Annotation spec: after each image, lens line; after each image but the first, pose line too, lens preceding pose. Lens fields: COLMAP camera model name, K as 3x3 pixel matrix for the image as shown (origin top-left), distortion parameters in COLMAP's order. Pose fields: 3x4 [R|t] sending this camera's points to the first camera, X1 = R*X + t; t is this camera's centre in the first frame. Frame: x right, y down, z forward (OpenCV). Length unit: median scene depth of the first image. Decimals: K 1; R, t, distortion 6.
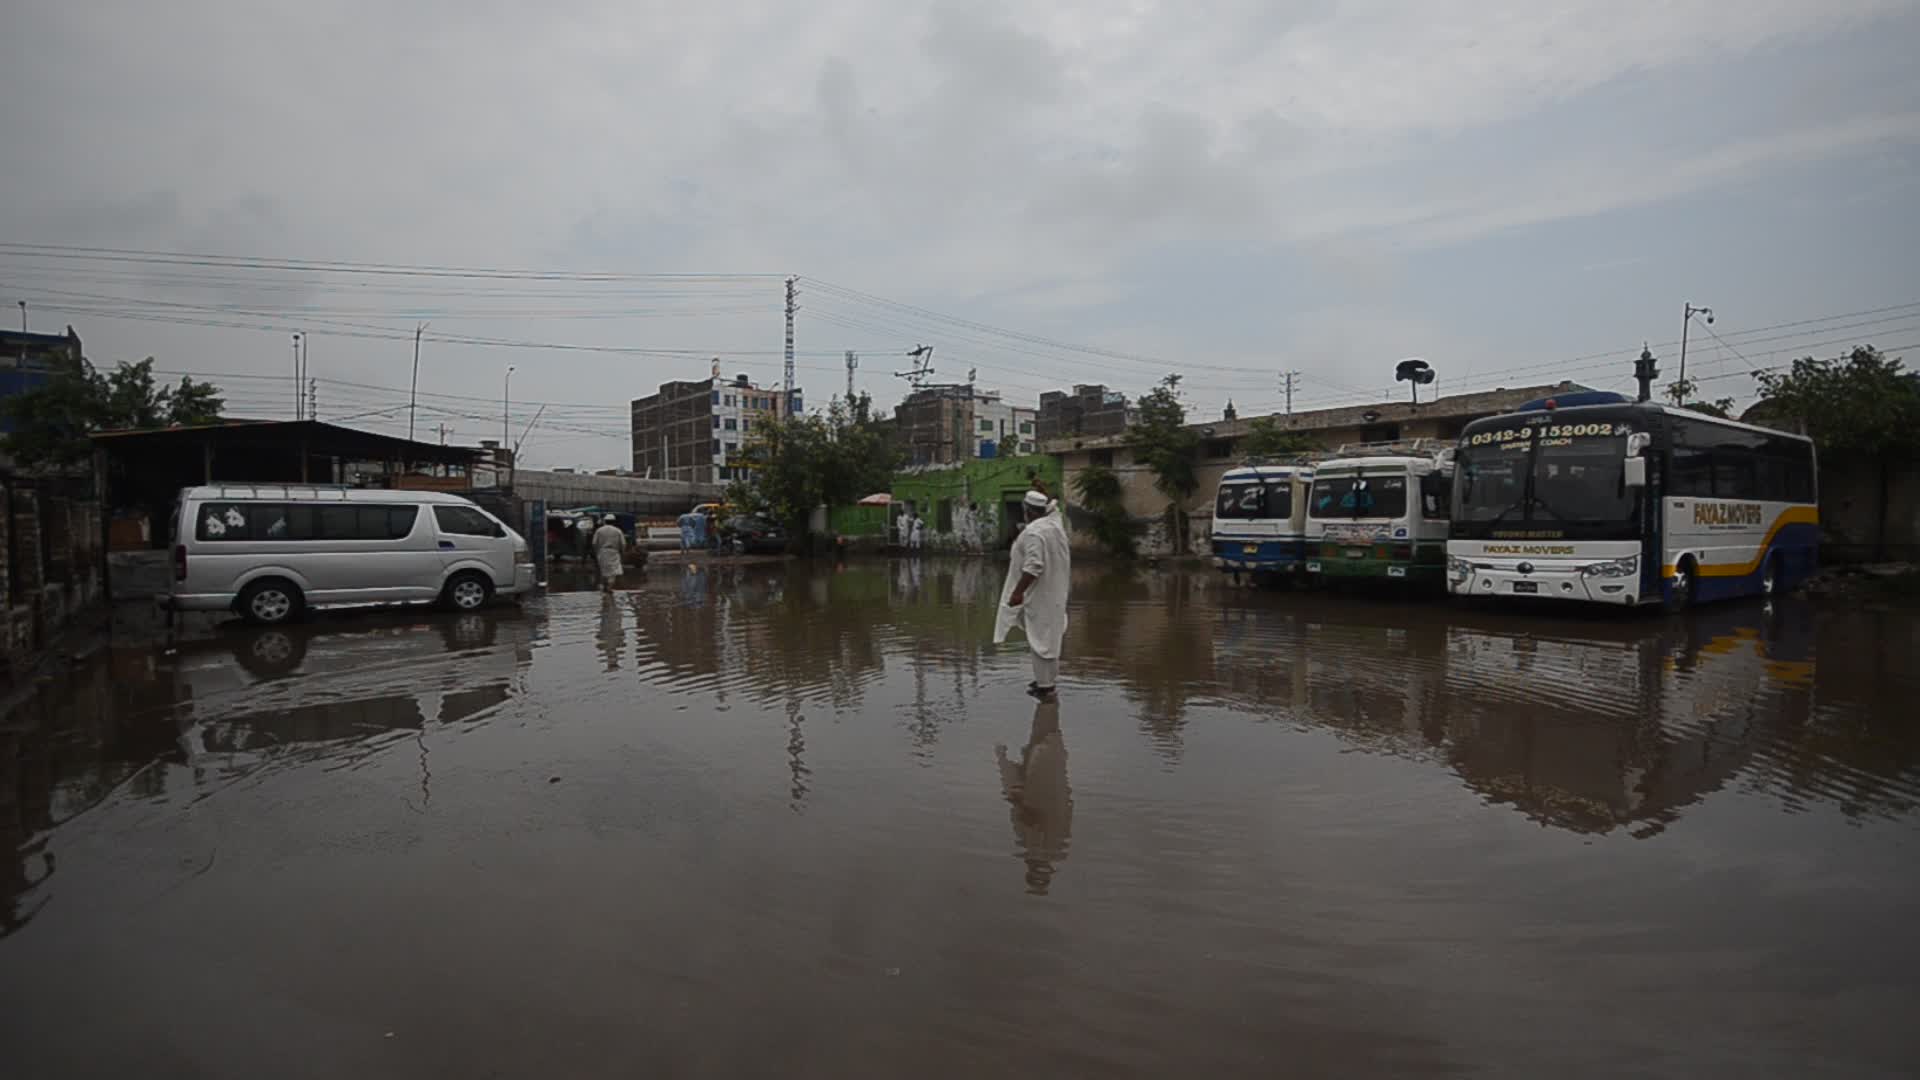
lens RADIAL K [[874.4, 0, 960.0], [0, 874.4, 540.0], [0, 0, 1]] dist [-0.003659, 0.000897]
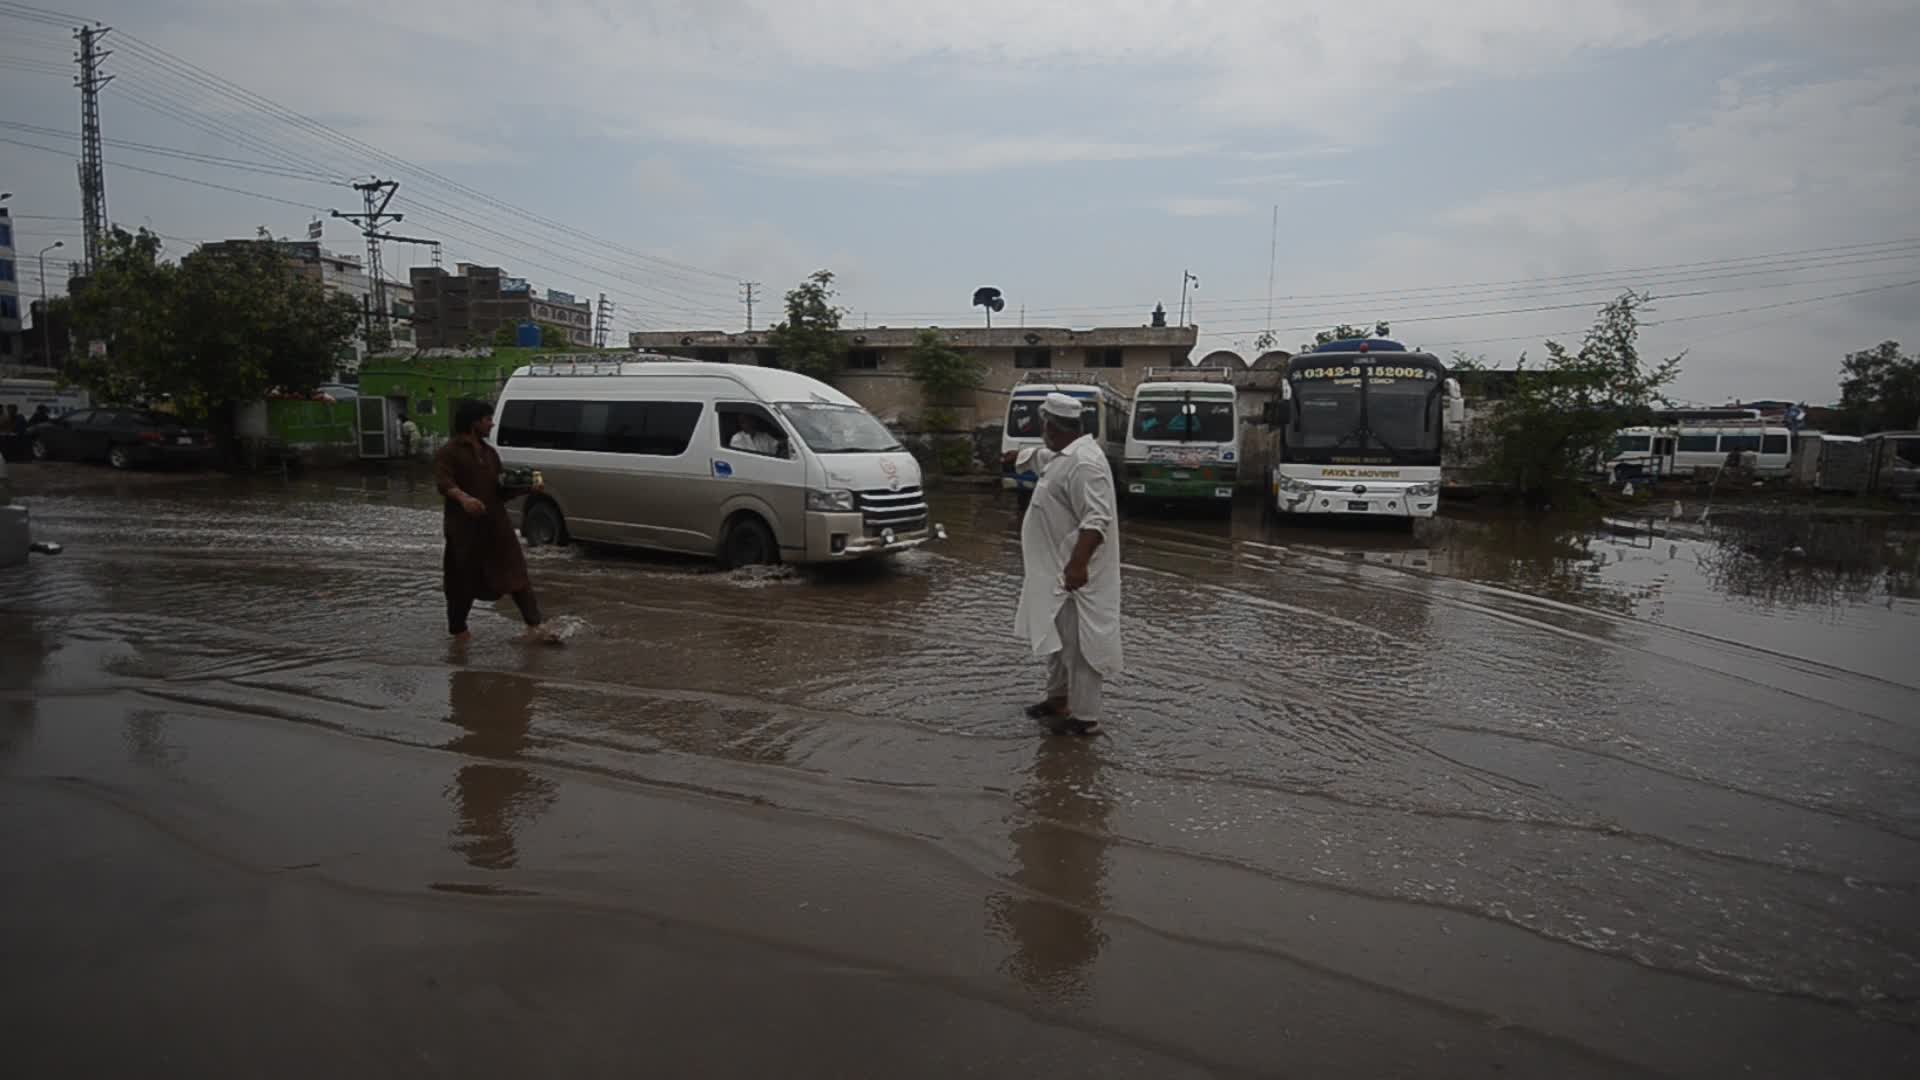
lens RADIAL K [[874.4, 0, 960.0], [0, 874.4, 540.0], [0, 0, 1]] dist [-0.003659, 0.000897]
pose [[0.778133, -0.051949, 0.625948, -0.392943], [-0.012238, 0.995131, 0.097802, -0.006286], [-0.627981, -0.083763, 0.773708, 0.342326]]
